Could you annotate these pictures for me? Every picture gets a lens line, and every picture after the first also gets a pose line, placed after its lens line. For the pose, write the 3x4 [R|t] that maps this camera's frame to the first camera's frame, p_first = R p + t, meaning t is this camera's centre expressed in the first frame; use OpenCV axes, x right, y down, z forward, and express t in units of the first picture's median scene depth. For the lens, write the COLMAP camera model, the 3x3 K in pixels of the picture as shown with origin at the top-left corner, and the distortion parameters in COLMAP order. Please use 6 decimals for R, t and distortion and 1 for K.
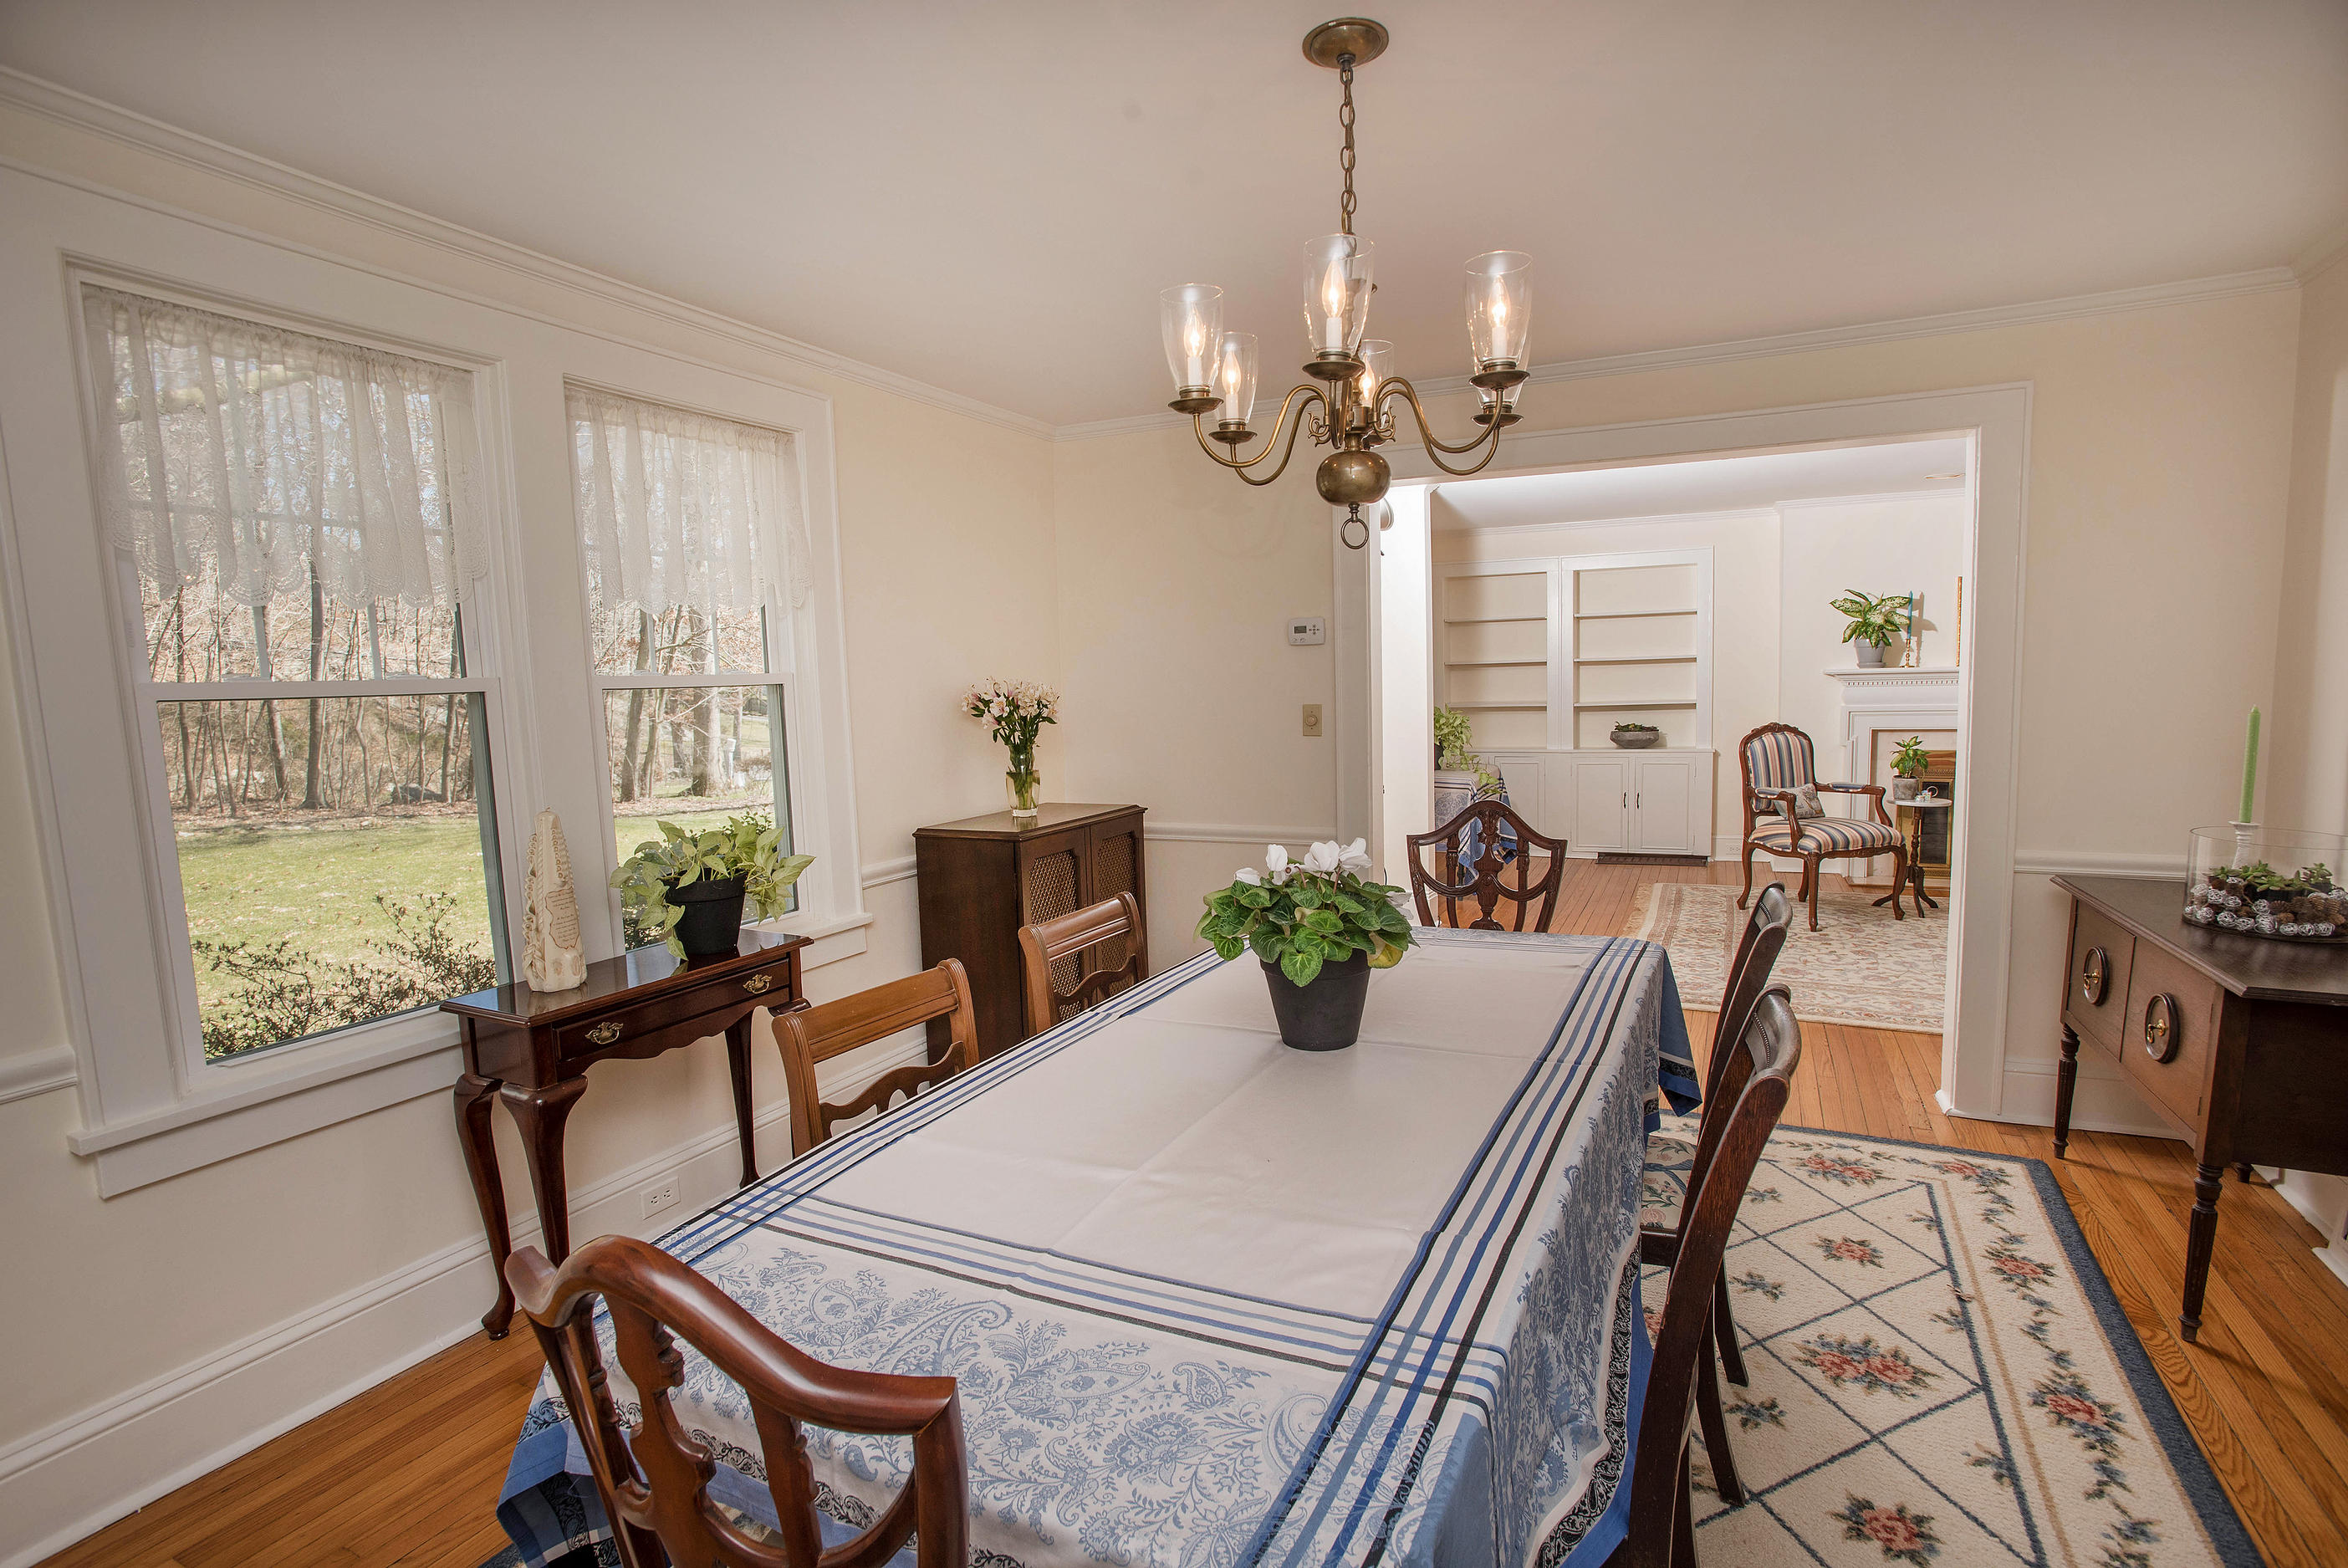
lens RADIAL K [[1126.3, 0, 1187.2], [0, 1126.3, 803.6], [0, 0, 1]] dist [-0.046888, 0.009699]
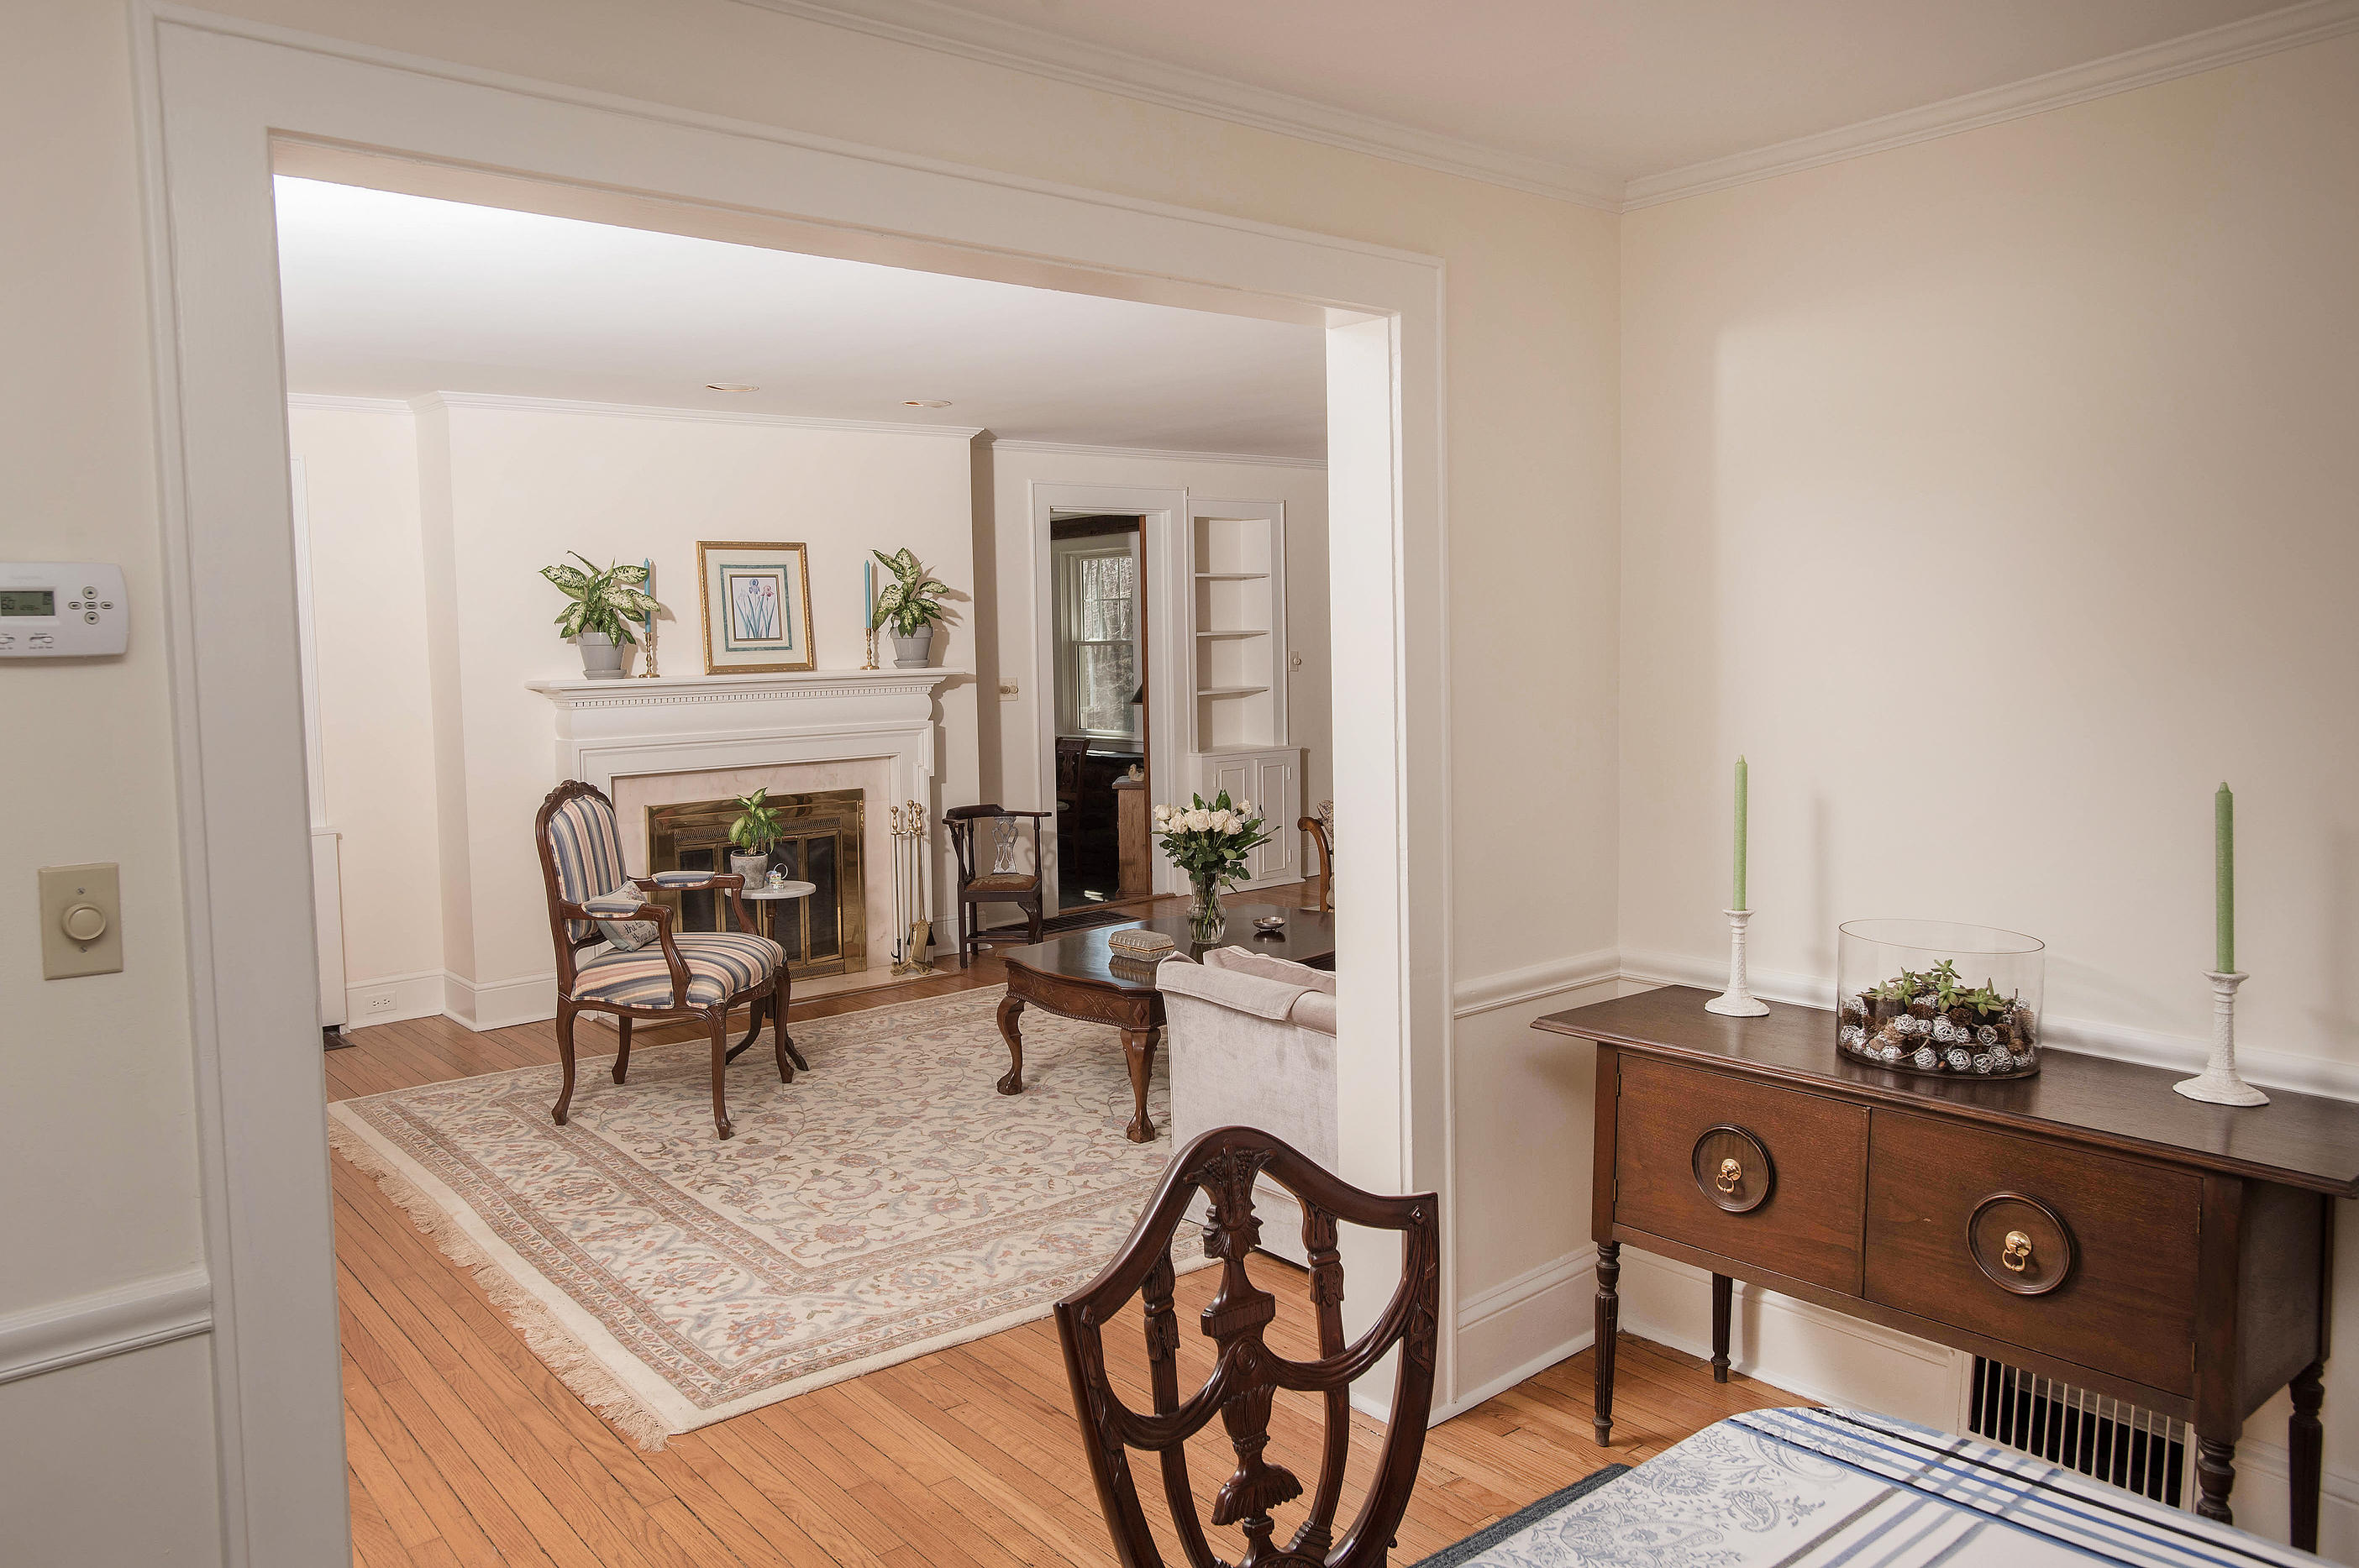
lens RADIAL K [[1659.1, 0, 1104.4], [0, 1659.1, 750.0], [0, 0, 1]] dist [-0.029531, -0.001109]
pose [[0.453018, -0.046714, 0.890277, -0.145623], [0.104840, 0.994488, -0.001166, -0.090236], [-0.885315, 0.093865, 0.455419, 0.577492]]
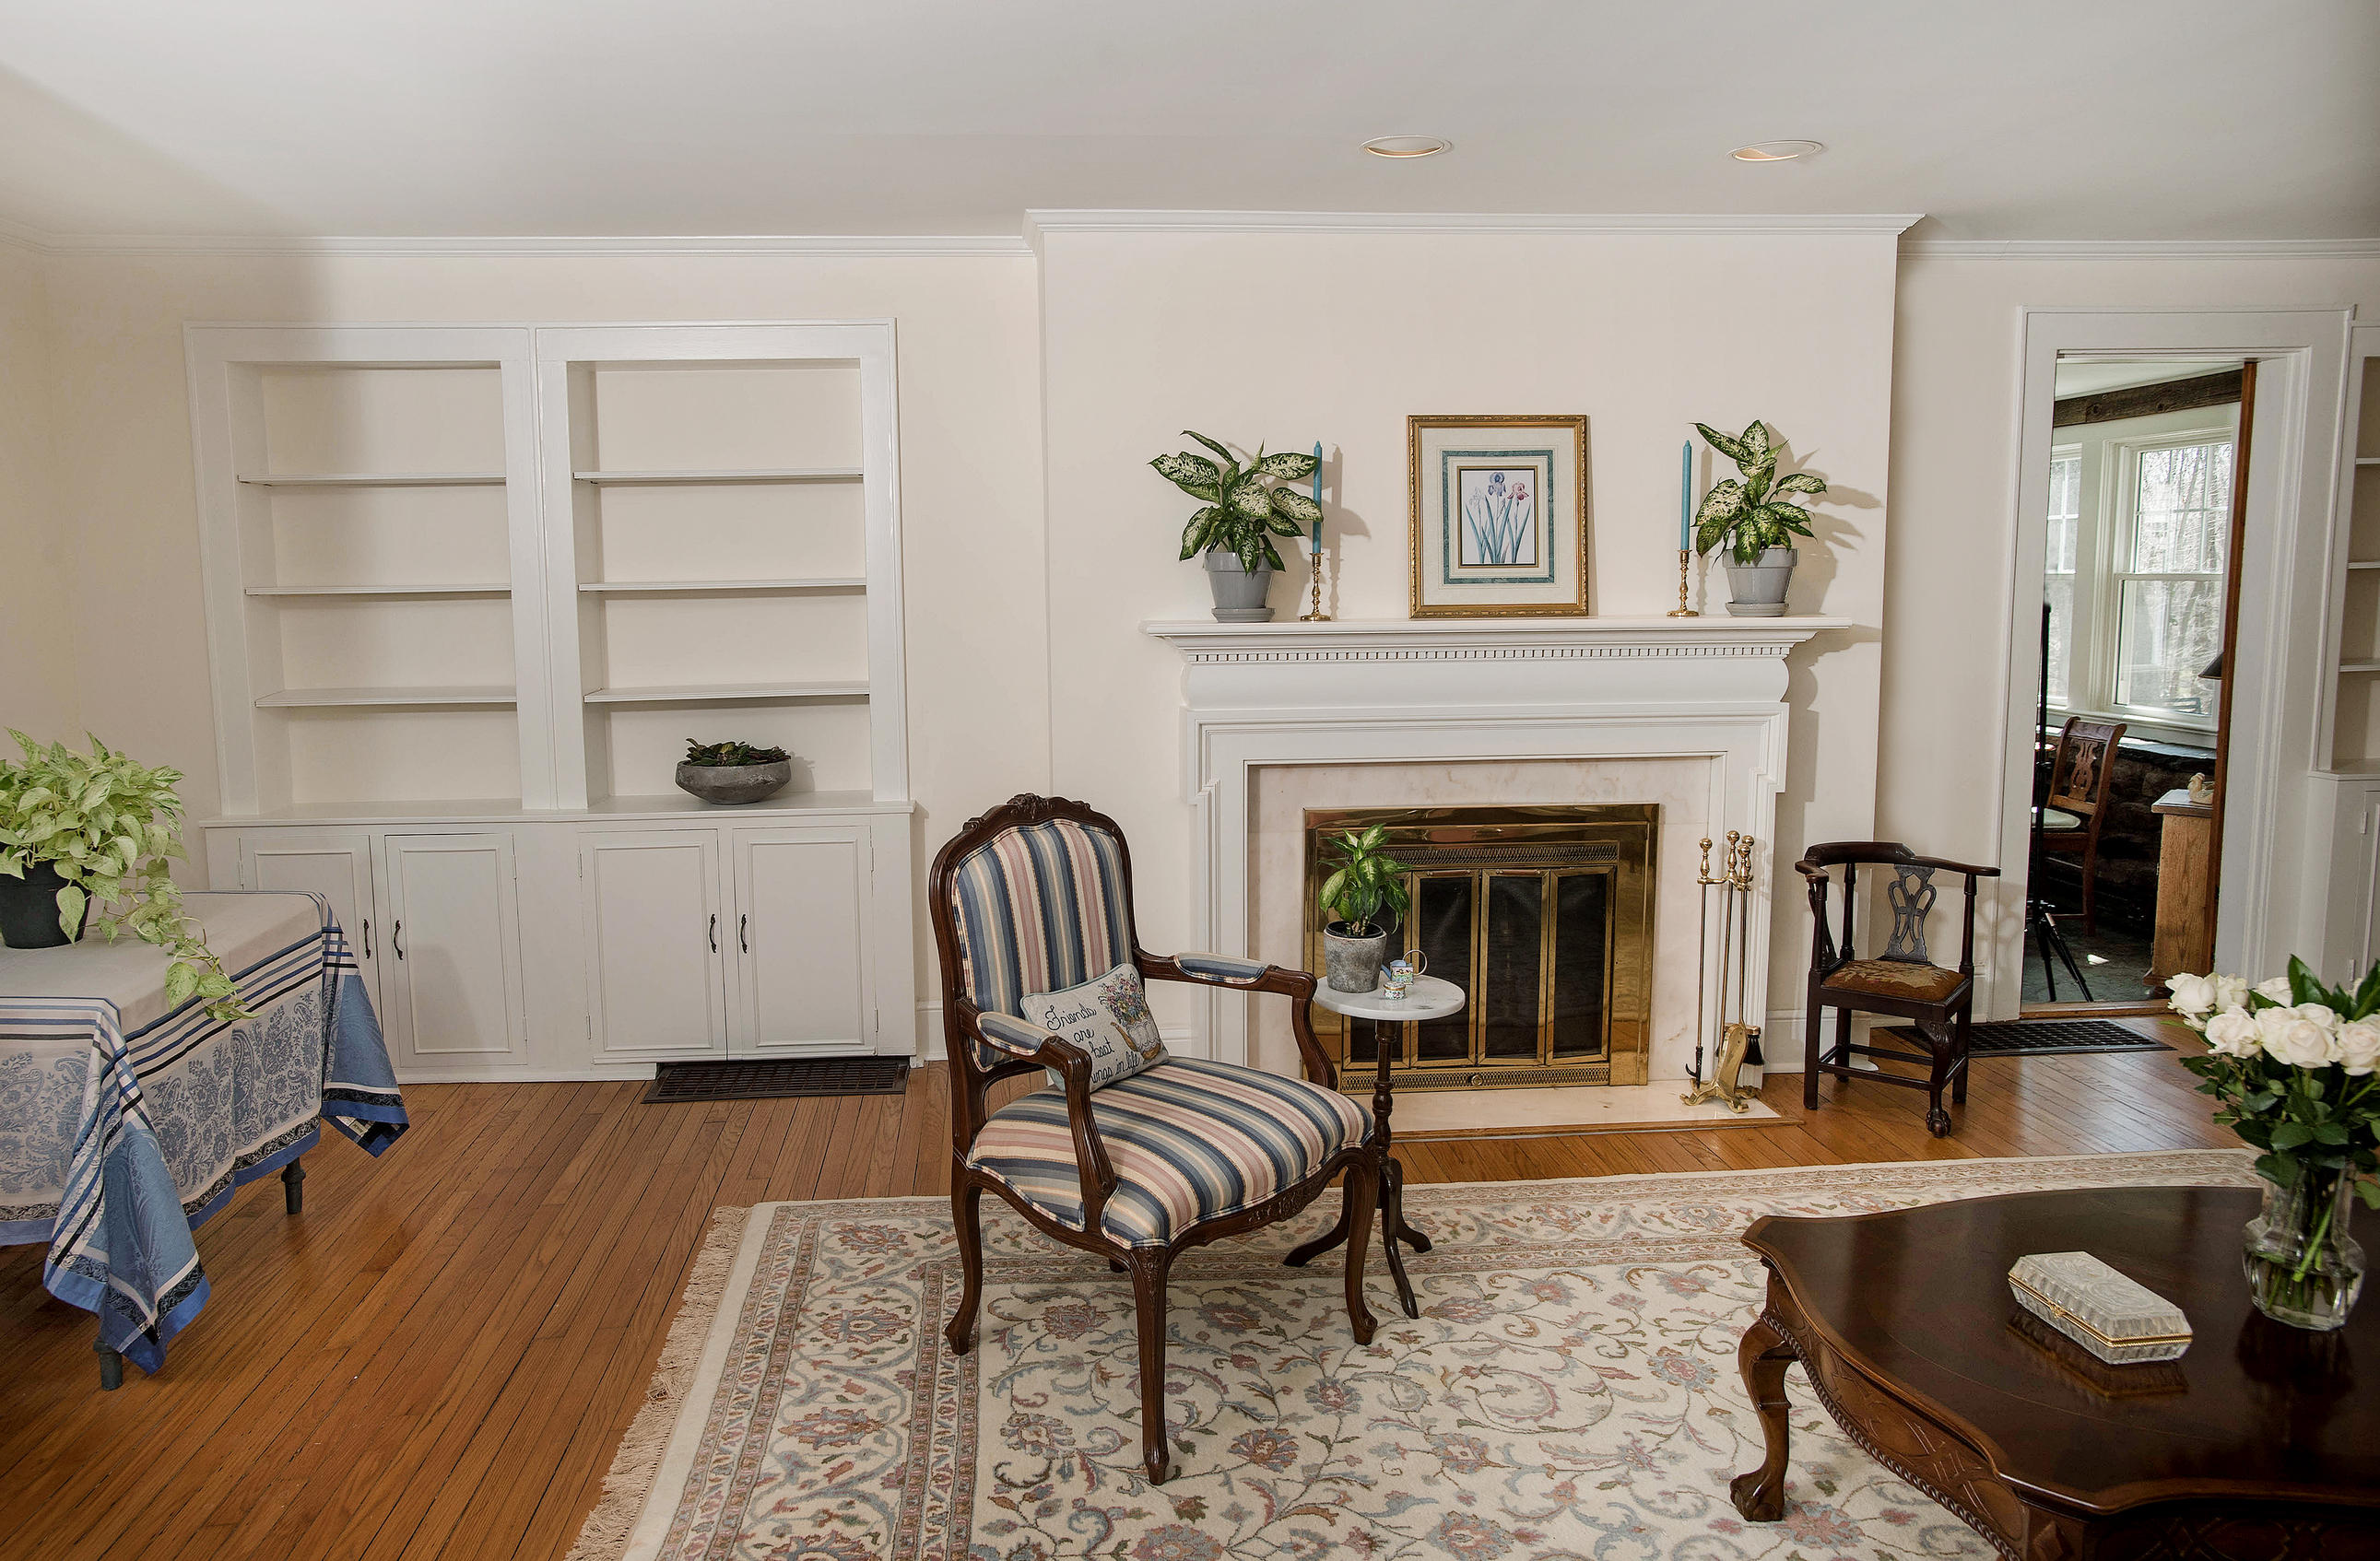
lens RADIAL K [[1626.6, 0, 1062.8], [0, 1626.6, 759.7], [0, 0, 1]] dist [-0.037595, 0.034789]
pose [[0.884510, -0.036514, 0.465091, 0.465973], [0.036826, 0.999286, 0.008417, -0.134251], [-0.465066, 0.009683, 0.885223, 0.840762]]
